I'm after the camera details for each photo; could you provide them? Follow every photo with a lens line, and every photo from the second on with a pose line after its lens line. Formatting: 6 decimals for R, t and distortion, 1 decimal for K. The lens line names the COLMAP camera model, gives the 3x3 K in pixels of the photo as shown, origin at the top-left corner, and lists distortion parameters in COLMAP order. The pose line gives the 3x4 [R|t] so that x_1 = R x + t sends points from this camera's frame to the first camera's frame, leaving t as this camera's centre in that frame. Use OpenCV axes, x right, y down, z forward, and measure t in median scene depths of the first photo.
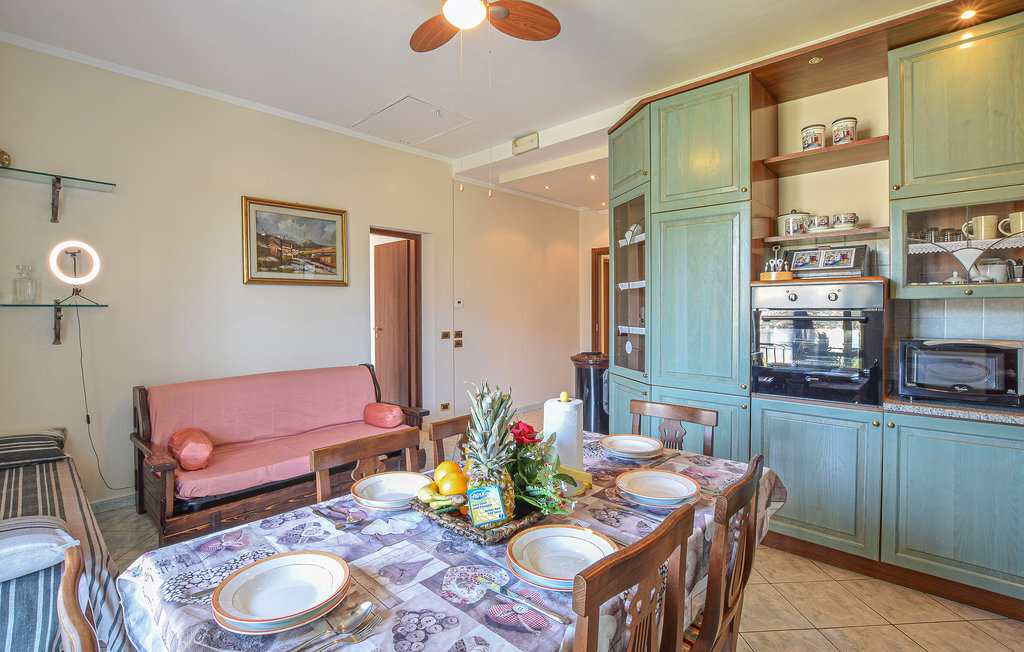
lens RADIAL K [[490.4, 0, 511.1], [0, 490.4, 312.8], [0, 0, 1]] dist [-0.024029, 0.000259]
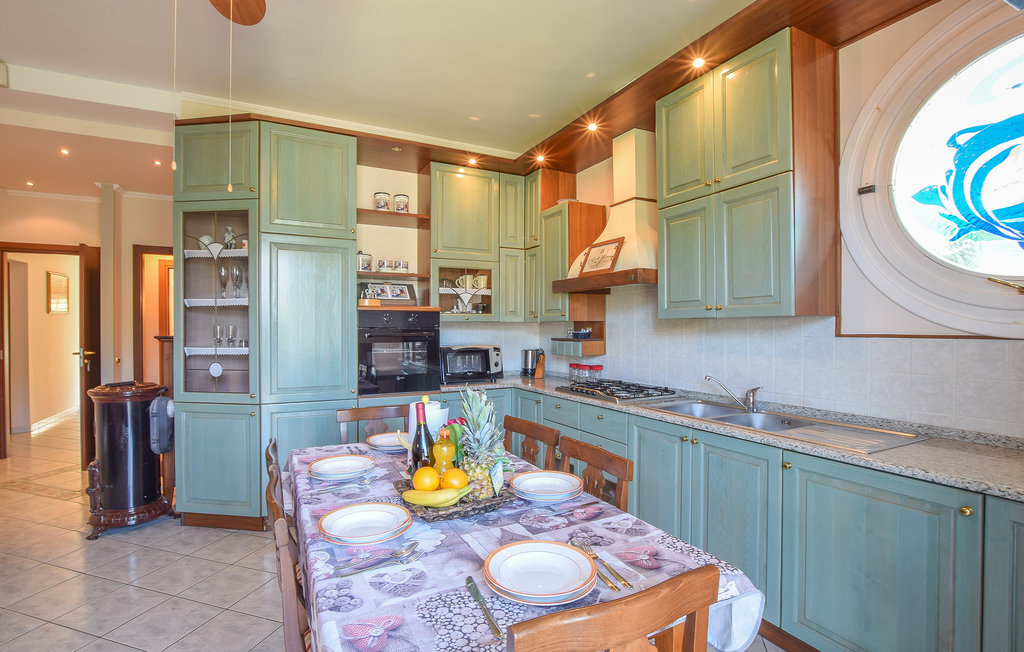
lens RADIAL K [[478.9, 0, 512.0], [0, 478.9, 326.0], [0, 0, 1]] dist [-0.026584, -0.000100]
pose [[0.311416, 0.006207, 0.950253, -0.637578], [0.007782, 0.999928, -0.009082, 0.002067], [-0.950242, 0.010223, 0.311346, 0.290570]]
